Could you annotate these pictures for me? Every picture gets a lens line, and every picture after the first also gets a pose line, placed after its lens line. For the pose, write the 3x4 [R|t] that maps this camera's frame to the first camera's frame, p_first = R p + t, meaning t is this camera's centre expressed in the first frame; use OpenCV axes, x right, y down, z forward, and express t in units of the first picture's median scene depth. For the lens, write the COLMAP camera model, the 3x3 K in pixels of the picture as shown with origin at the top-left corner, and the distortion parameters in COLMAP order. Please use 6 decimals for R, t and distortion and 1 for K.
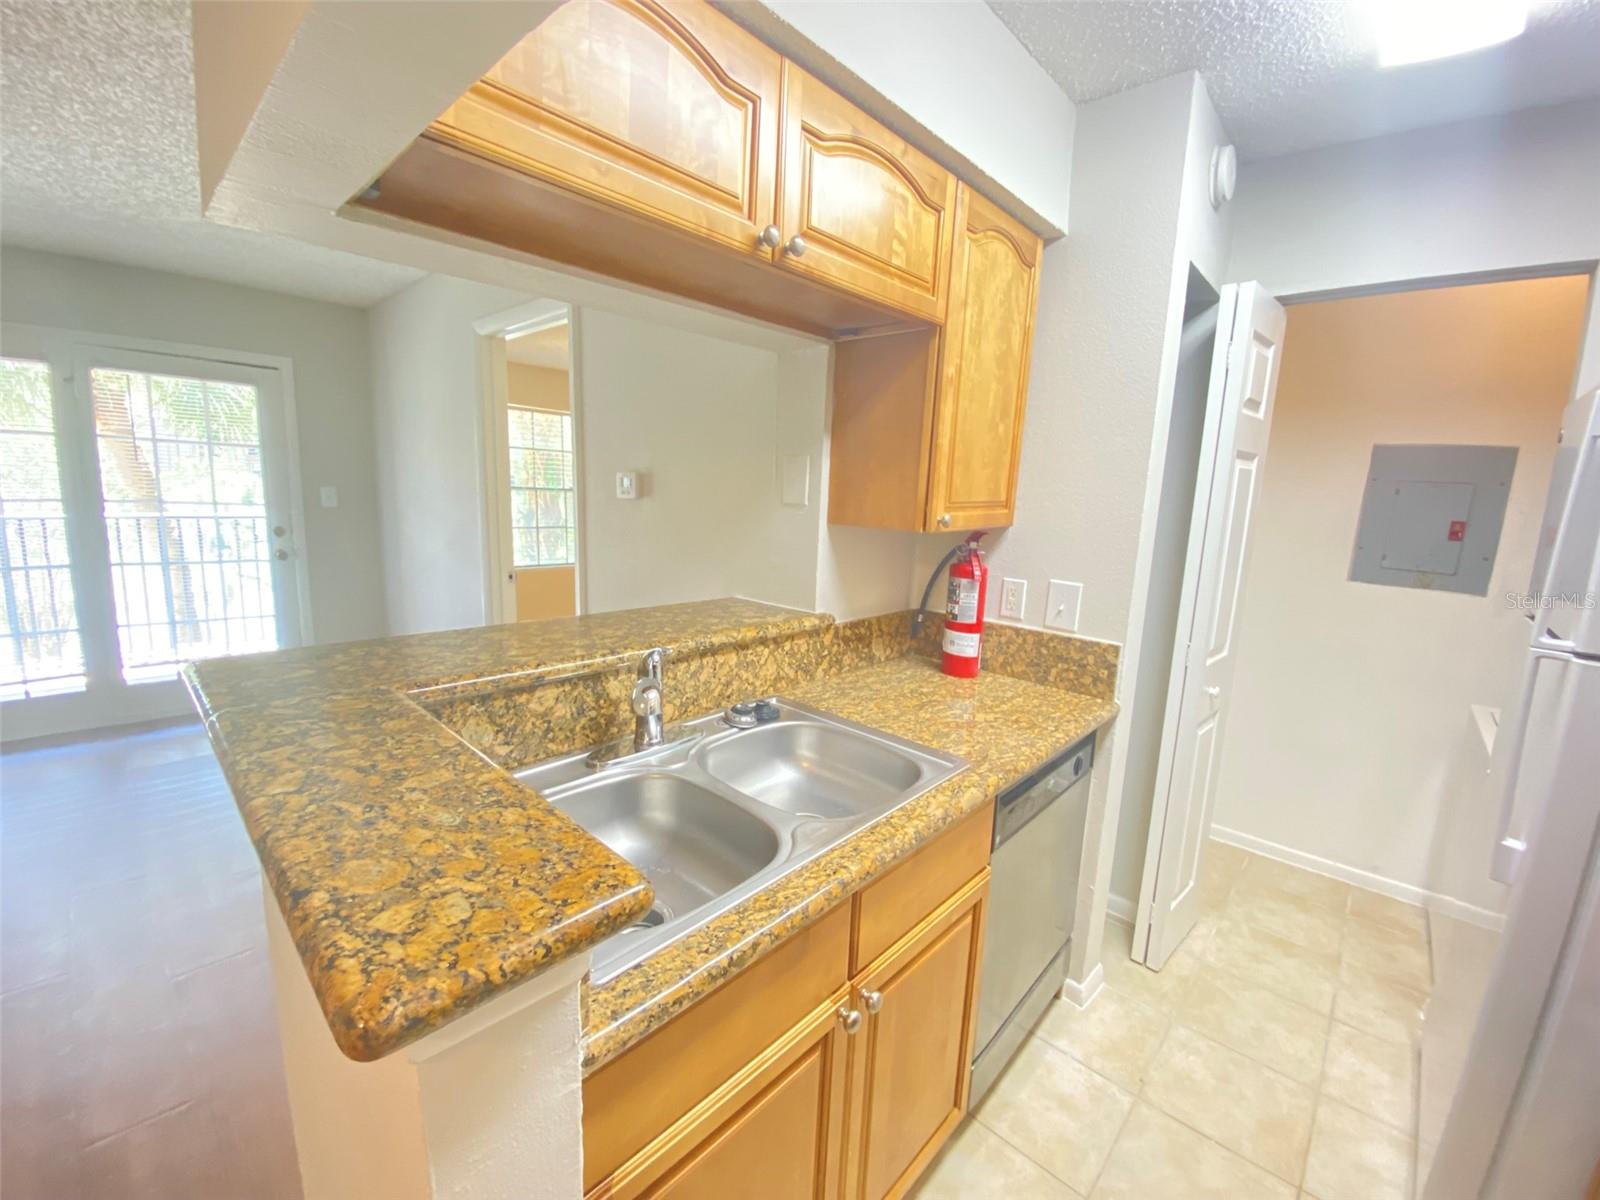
lens RADIAL K [[644.9, 0, 804.3], [0, 644.9, 598.9], [0, 0, 1]] dist [0.001201, -0.012224]
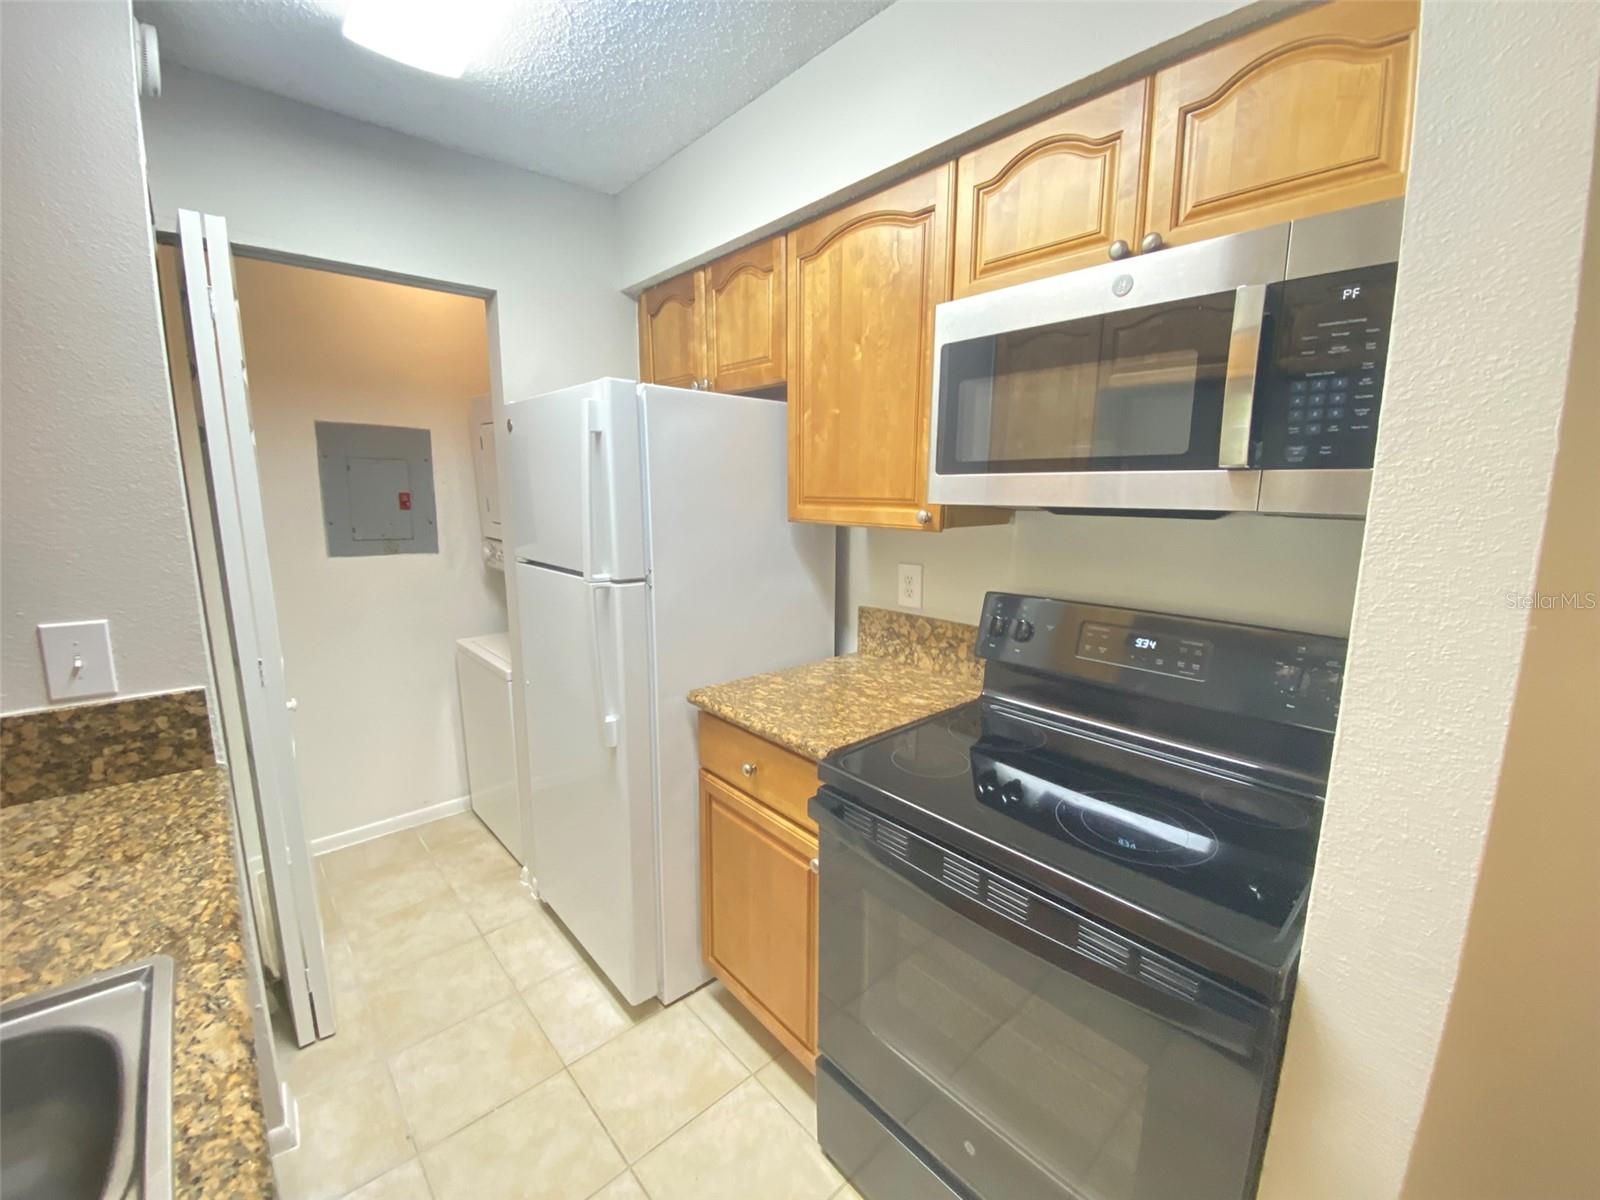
lens RADIAL K [[644.9, 0, 804.3], [0, 644.9, 598.9], [0, 0, 1]] dist [0.001201, -0.012224]
pose [[0.088996, -0.204341, 0.974846, -0.126487], [0.161992, 0.968668, 0.188257, -0.049834], [-0.982771, 0.141163, 0.119309, 0.226928]]
